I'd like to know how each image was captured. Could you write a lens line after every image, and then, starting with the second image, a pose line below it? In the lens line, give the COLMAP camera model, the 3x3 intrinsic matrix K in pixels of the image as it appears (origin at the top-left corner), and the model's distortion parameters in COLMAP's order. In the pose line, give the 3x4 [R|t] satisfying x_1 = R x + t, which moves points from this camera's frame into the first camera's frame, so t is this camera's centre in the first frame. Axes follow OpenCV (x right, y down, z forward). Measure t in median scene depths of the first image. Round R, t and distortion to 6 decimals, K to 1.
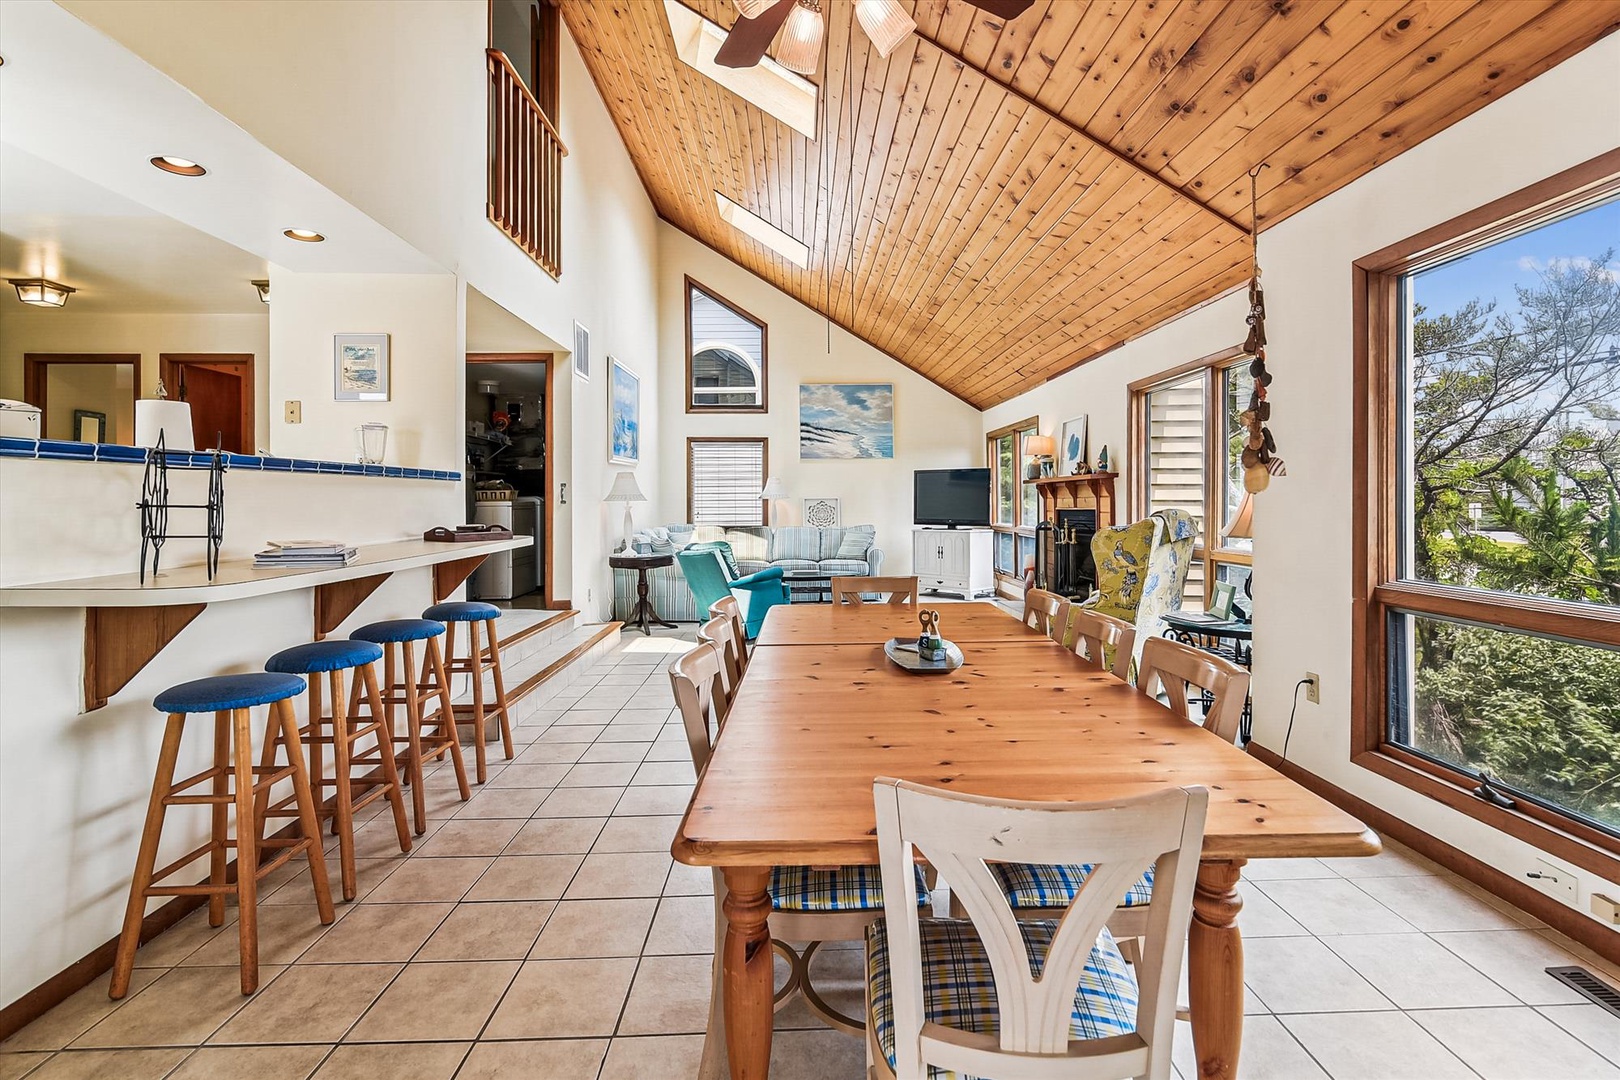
lens RADIAL K [[771.4, 0, 821.0], [0, 771.4, 489.6], [0, 0, 1]] dist [-0.003057, -0.000206]
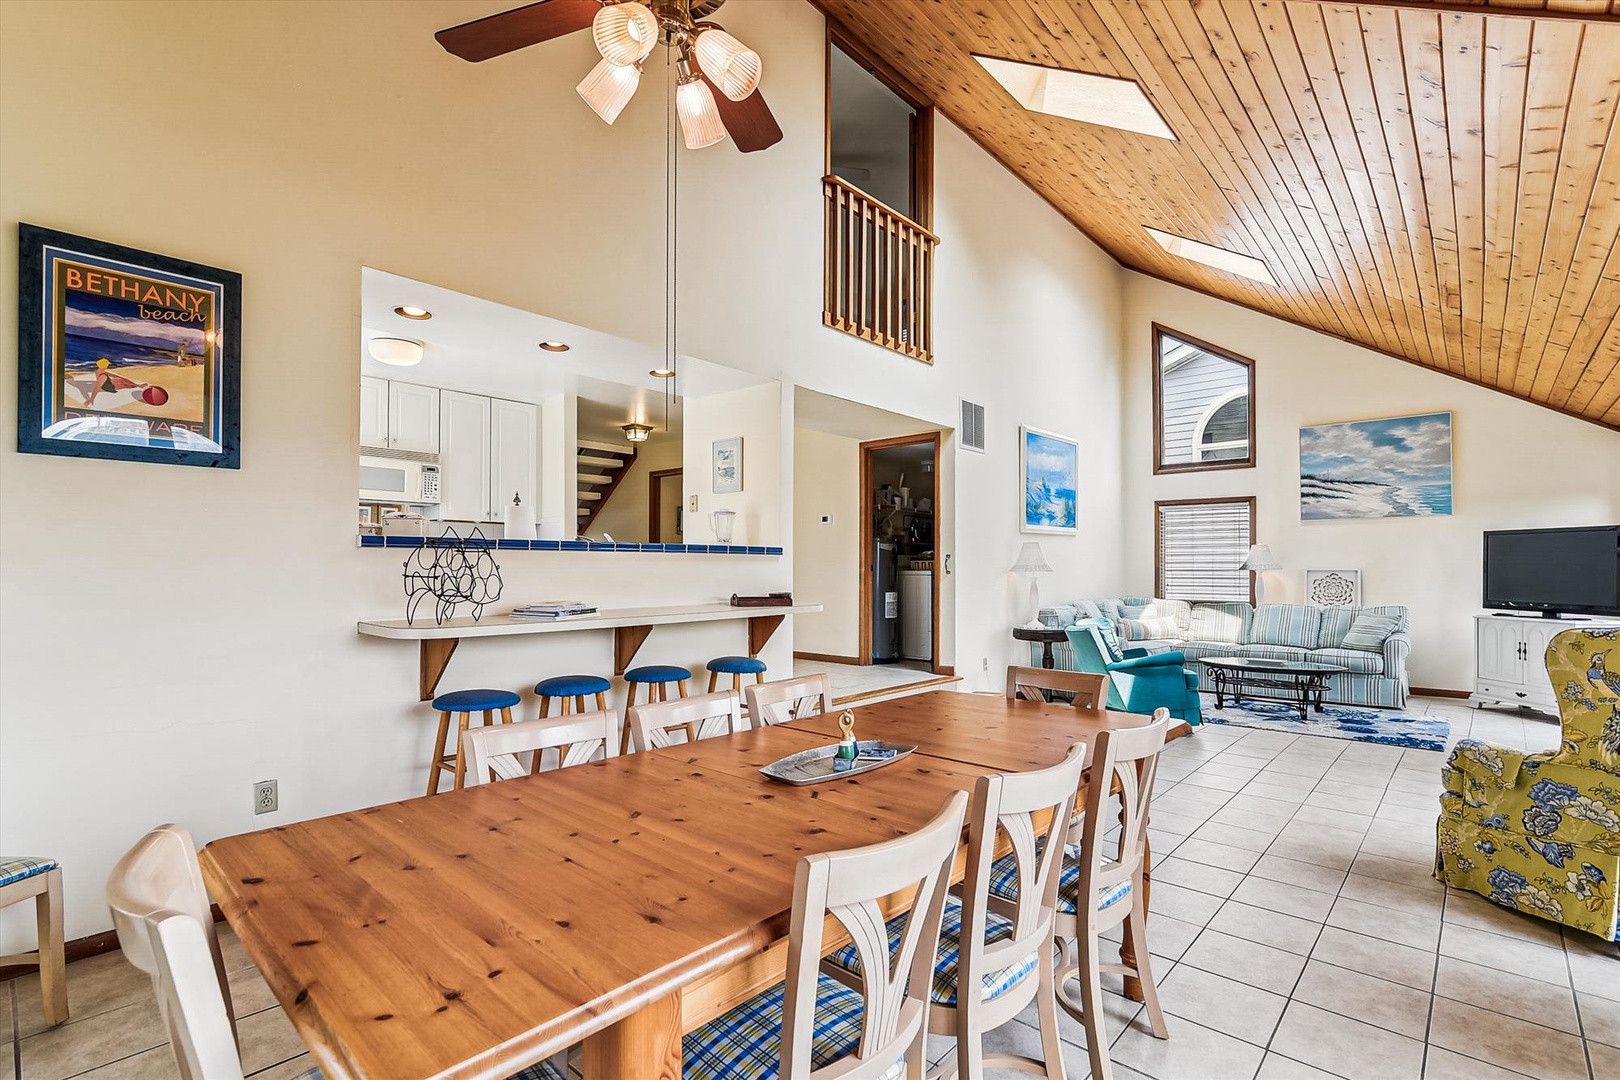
lens RADIAL K [[755.6, 0, 813.0], [0, 755.6, 554.2], [0, 0, 1]] dist [-0.003127, -0.001299]
pose [[0.722134, -0.005117, -0.691734, 0.209847], [0.003009, 0.999986, -0.004256, -0.004044], [0.691746, 0.000992, 0.722140, 0.113154]]
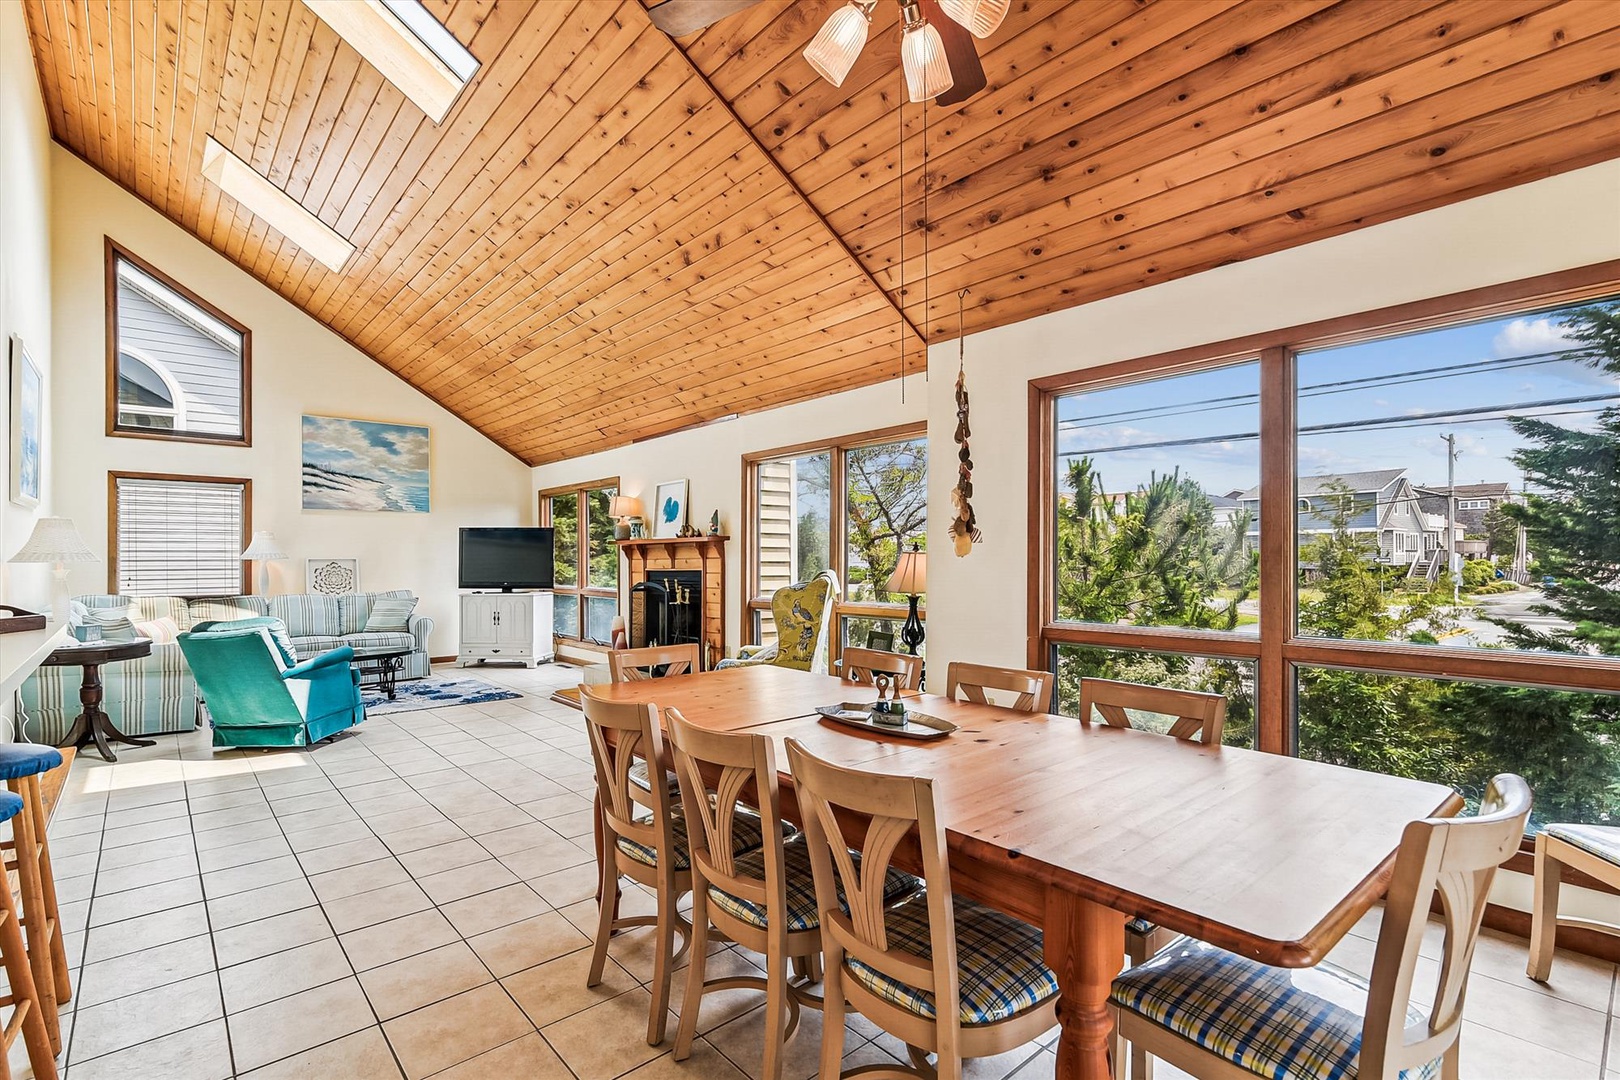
lens RADIAL K [[755.6, 0, 813.0], [0, 755.6, 554.2], [0, 0, 1]] dist [-0.003127, -0.001299]
pose [[0.767888, 0.006009, 0.640556, -0.167918], [-0.009326, 0.999955, 0.001799, 0.000436], [-0.640517, -0.007355, 0.767909, 0.097872]]
